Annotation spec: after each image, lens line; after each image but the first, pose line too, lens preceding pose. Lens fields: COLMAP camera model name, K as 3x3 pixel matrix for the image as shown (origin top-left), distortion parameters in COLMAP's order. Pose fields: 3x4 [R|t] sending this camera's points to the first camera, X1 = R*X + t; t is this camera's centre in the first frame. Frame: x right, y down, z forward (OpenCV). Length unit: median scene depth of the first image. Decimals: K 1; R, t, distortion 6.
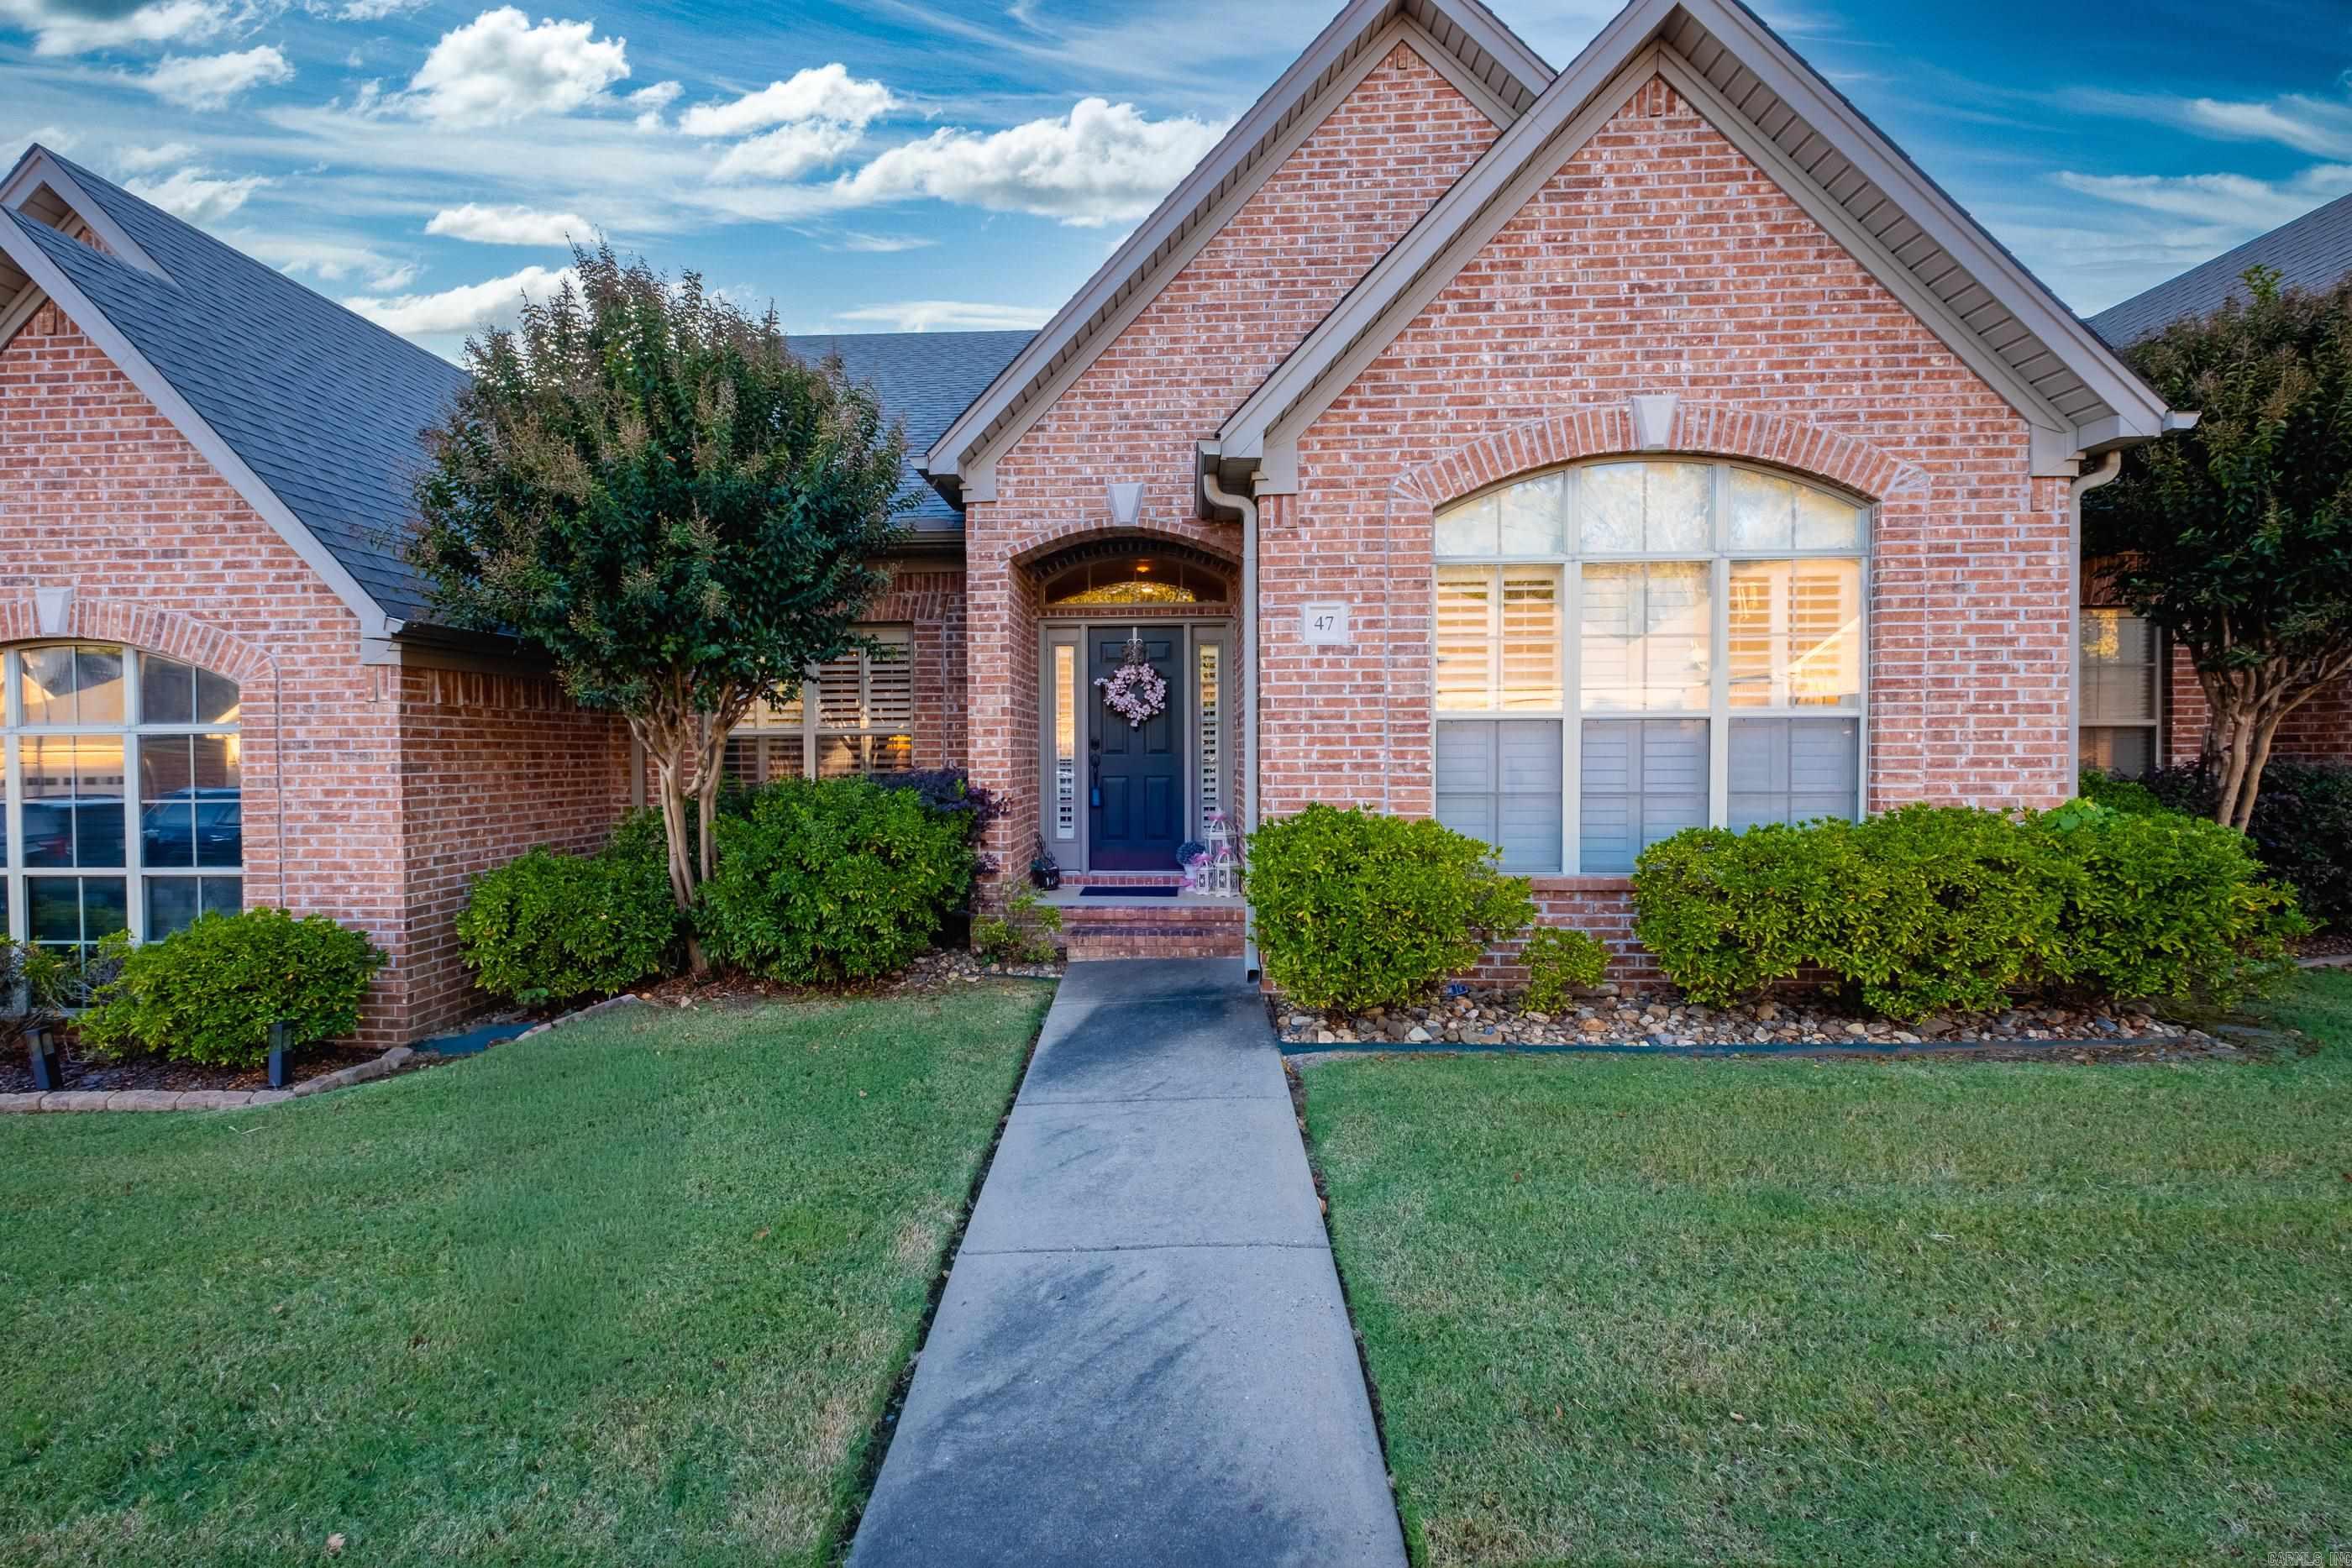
lens RADIAL K [[1019.7, 0, 1108.6], [0, 1019.7, 794.5], [0, 0, 1]] dist [0.008230, -0.005178]
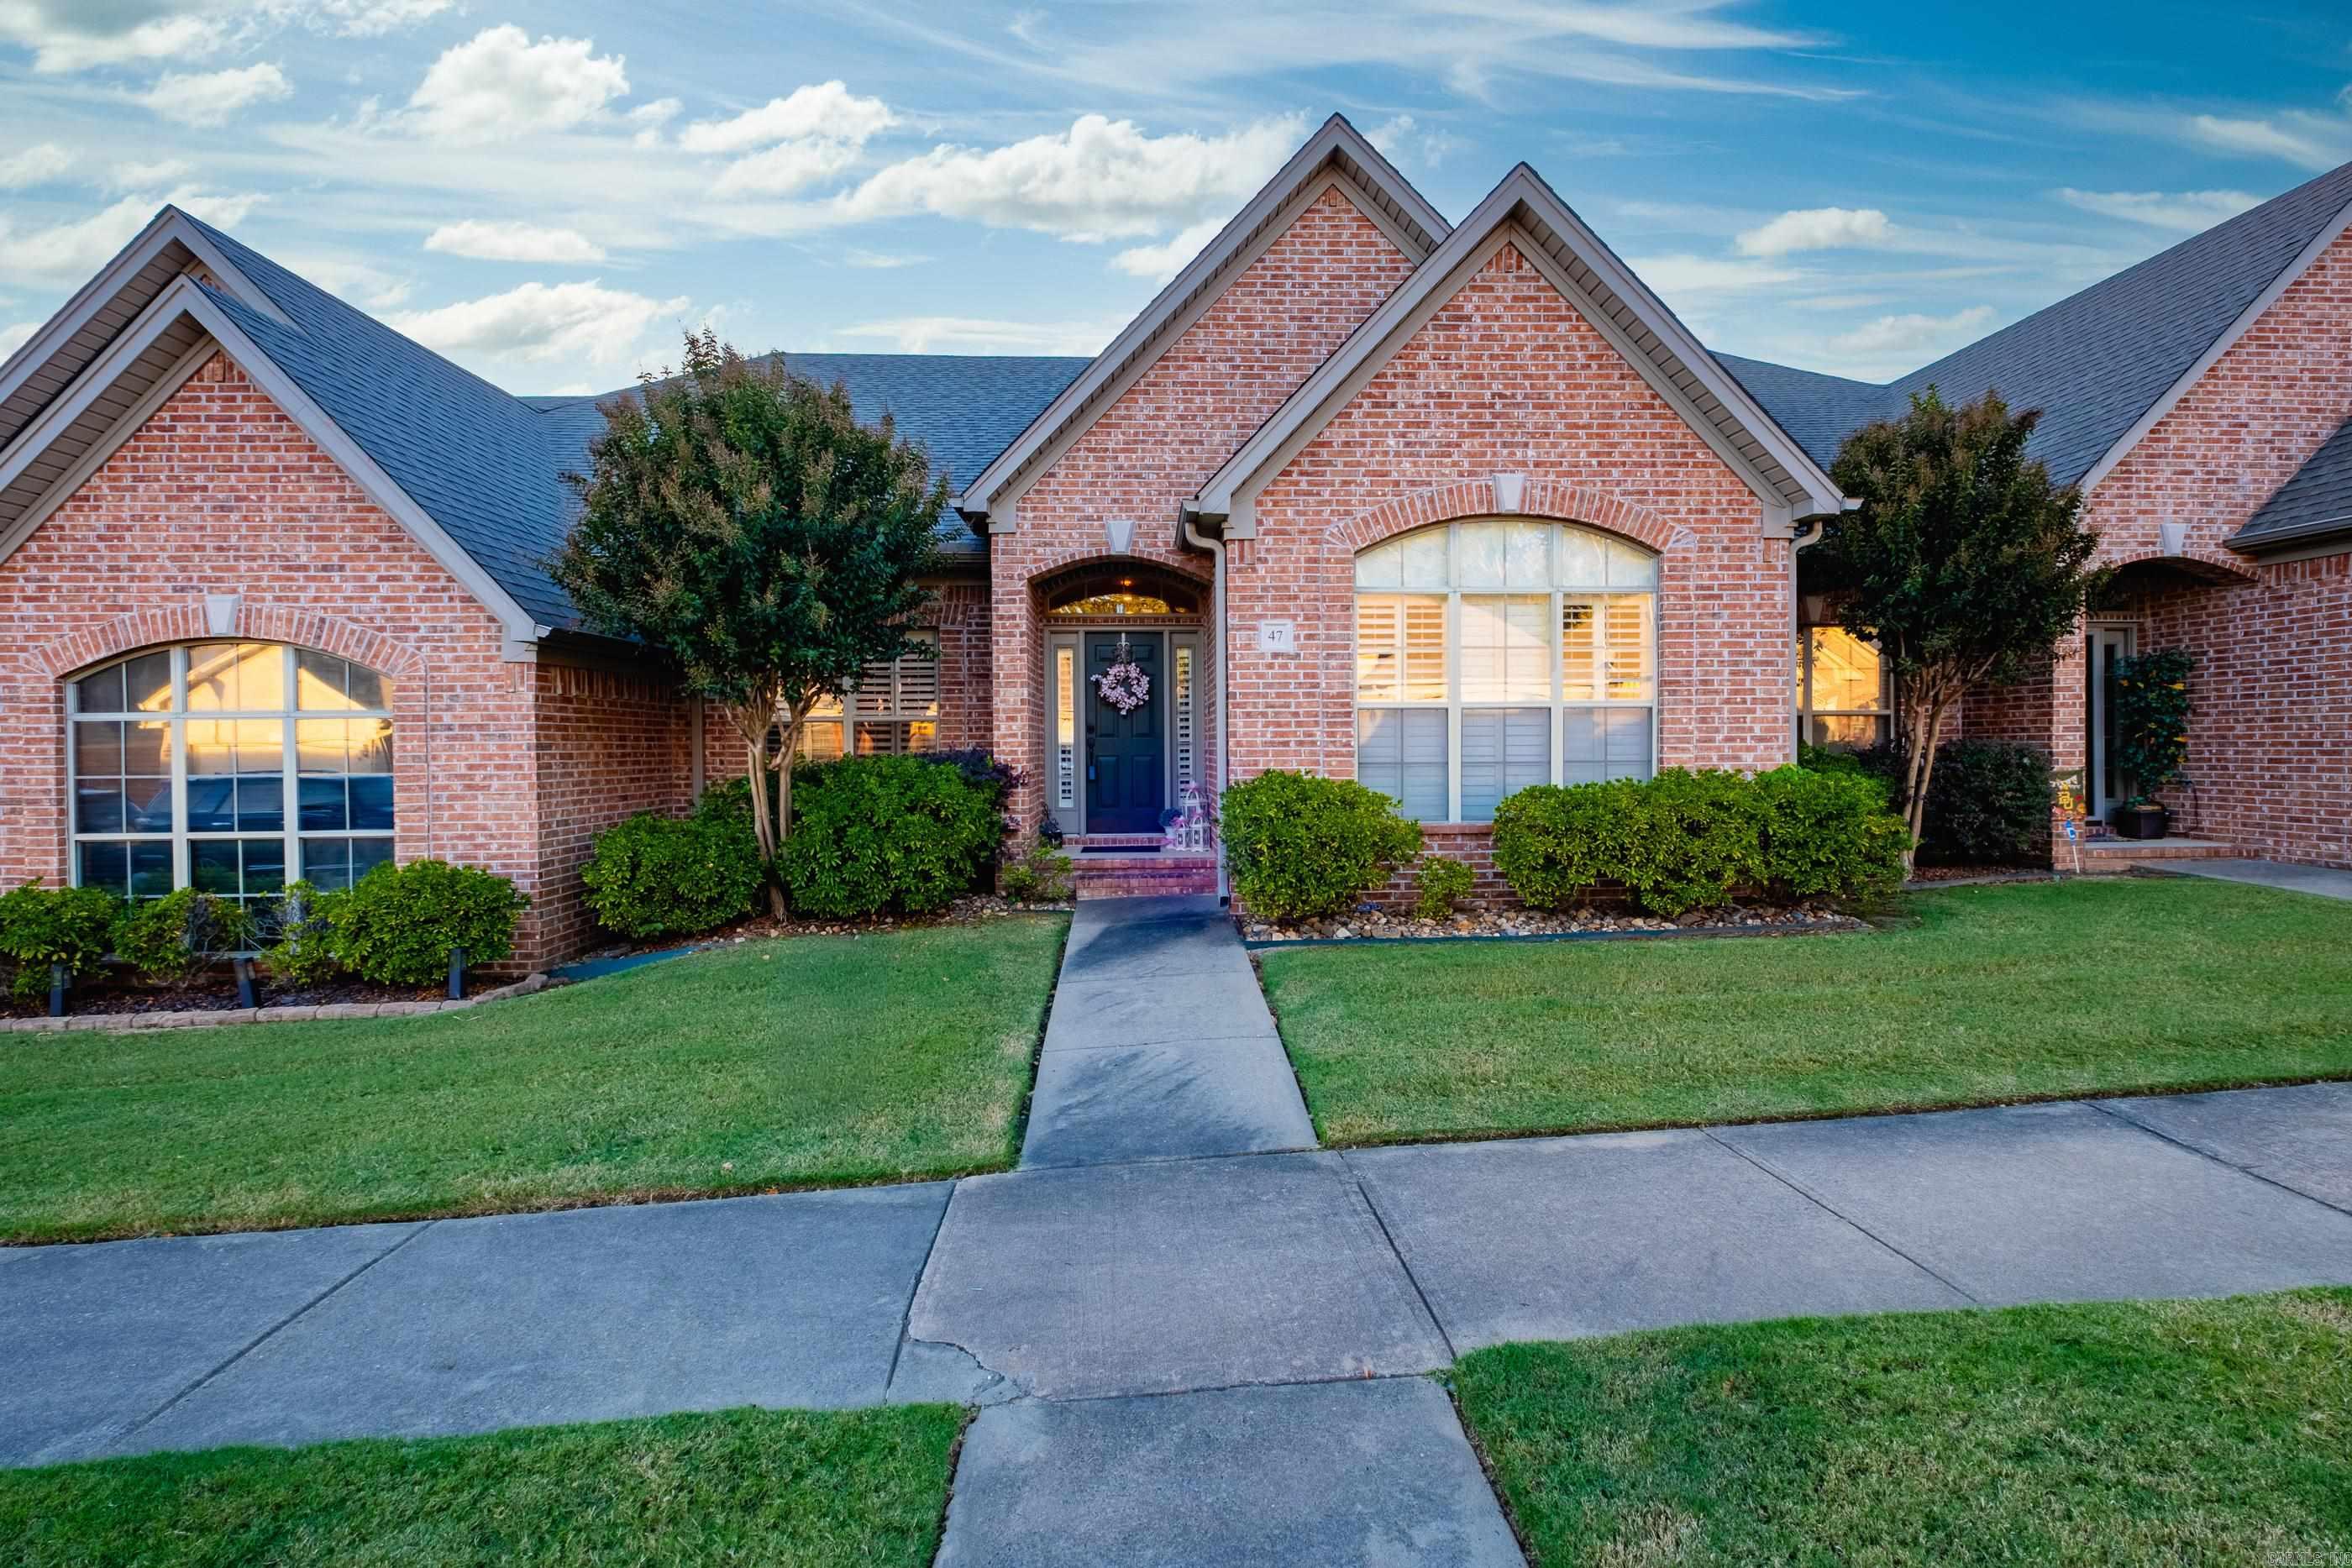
lens RADIAL K [[1019.7, 0, 1165.5], [0, 1019.7, 789.5], [0, 0, 1]] dist [0.008230, -0.005178]
pose [[0.995225, -0.005729, 0.097441, -0.058098], [0.005576, 0.999983, 0.001842, 0.027474], [-0.097450, -0.001290, 0.995240, -0.289632]]
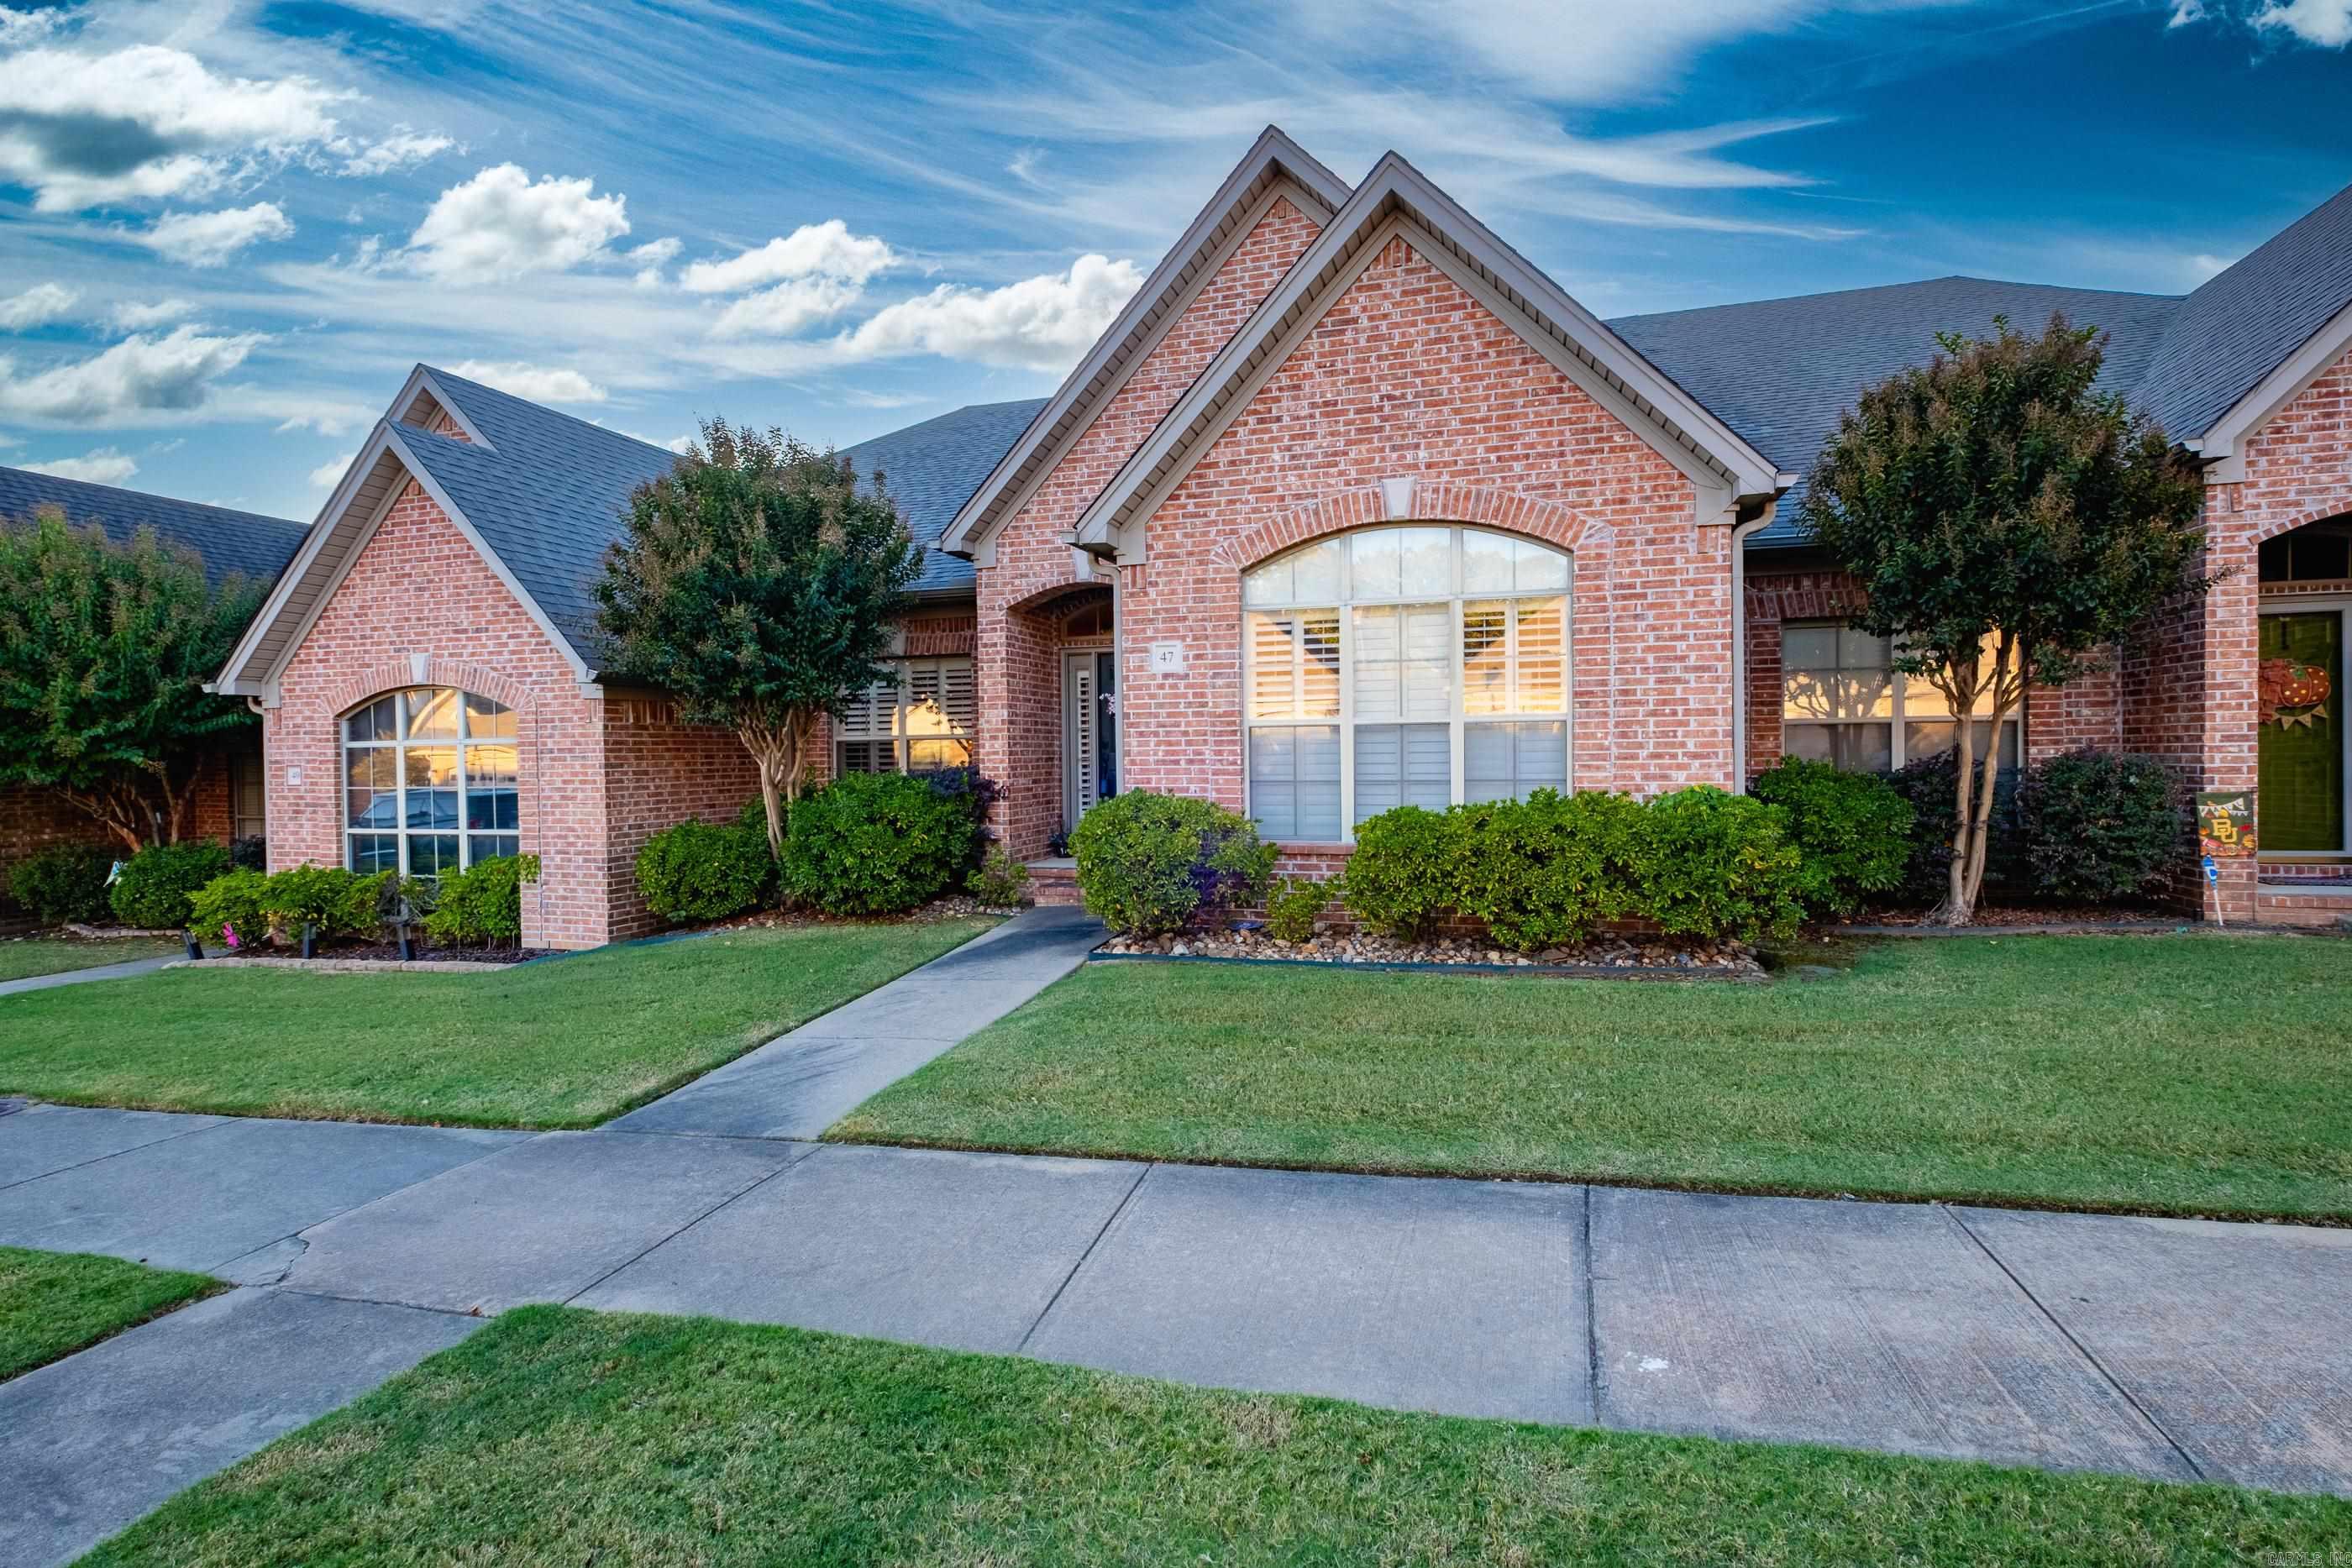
lens RADIAL K [[1019.7, 0, 1191.3], [0, 1019.7, 793.0], [0, 0, 1]] dist [0.008230, -0.005178]
pose [[0.976425, 0.001655, -0.215852, 0.490364], [-0.001168, 0.999996, 0.002382, 0.010541], [0.215855, -0.002074, 0.976423, -0.300711]]
